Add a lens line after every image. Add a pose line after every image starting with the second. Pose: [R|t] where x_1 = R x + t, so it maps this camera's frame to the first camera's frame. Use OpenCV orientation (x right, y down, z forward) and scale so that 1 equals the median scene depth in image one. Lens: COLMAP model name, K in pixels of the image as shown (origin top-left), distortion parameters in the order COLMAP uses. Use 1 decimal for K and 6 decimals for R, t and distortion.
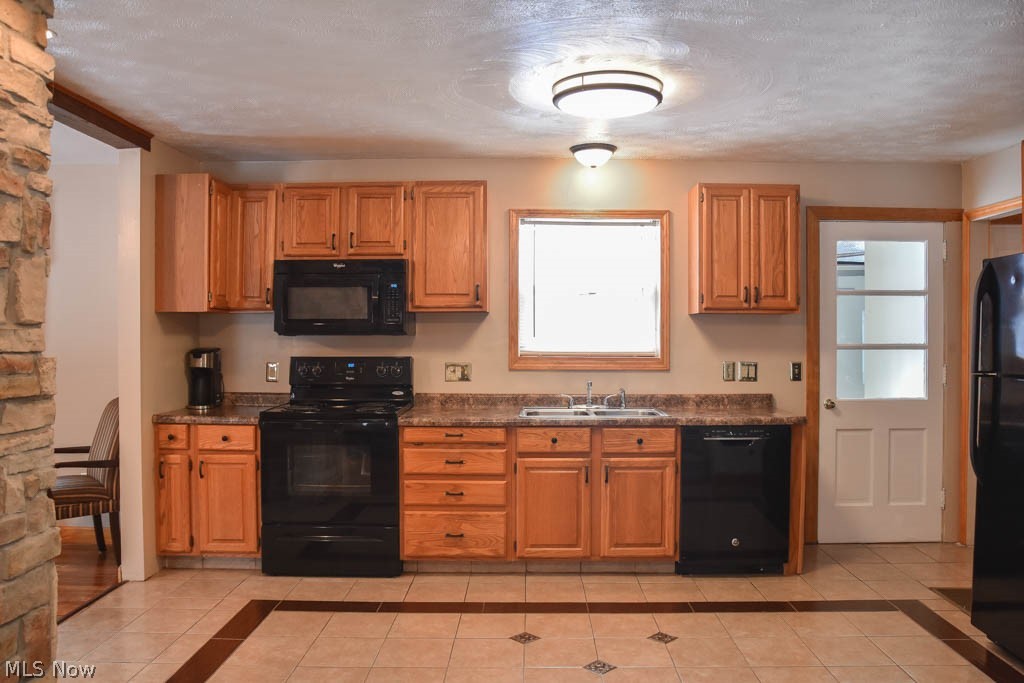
lens RADIAL K [[799.9, 0, 539.3], [0, 799.9, 336.6], [0, 0, 1]] dist [-0.114849, 0.089511]
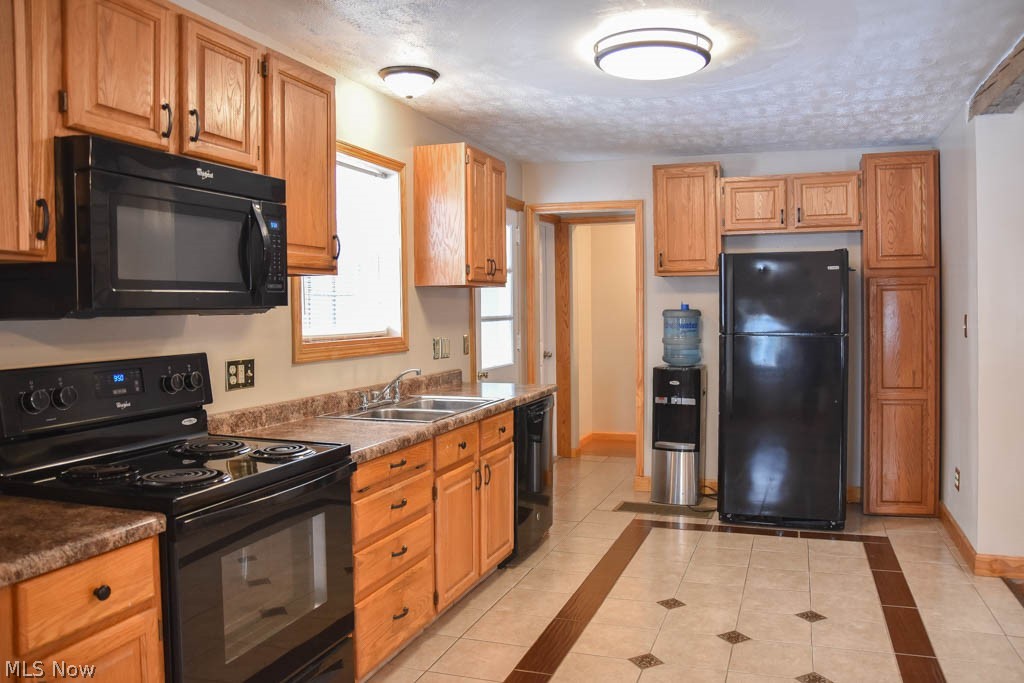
lens RADIAL K [[799.9, 0, 539.3], [0, 799.9, 336.6], [0, 0, 1]] dist [-0.114849, 0.089511]
pose [[0.295041, -0.040409, 0.954630, -0.697561], [0.012331, 0.999183, 0.038484, -0.004995], [-0.955405, 0.000417, 0.295299, 0.698230]]
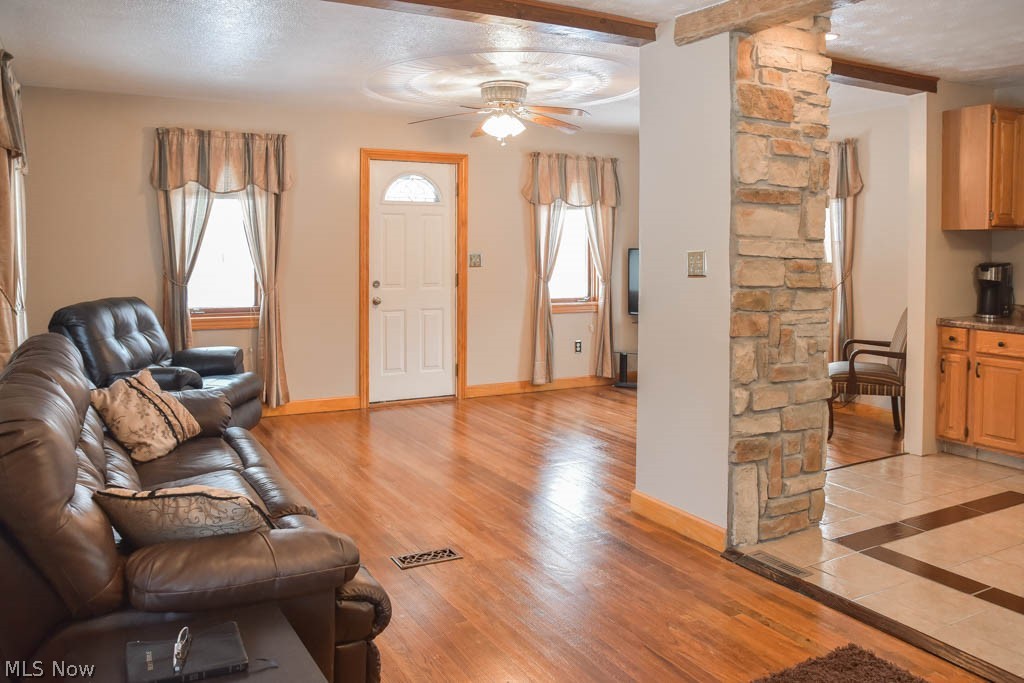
lens RADIAL K [[799.9, 0, 539.3], [0, 799.9, 336.6], [0, 0, 1]] dist [-0.114849, 0.089511]
pose [[0.540508, 0.091125, -0.836389, 0.163230], [-0.002160, 0.994264, 0.106929, 0.003560], [0.841336, -0.055989, 0.537605, -0.134110]]
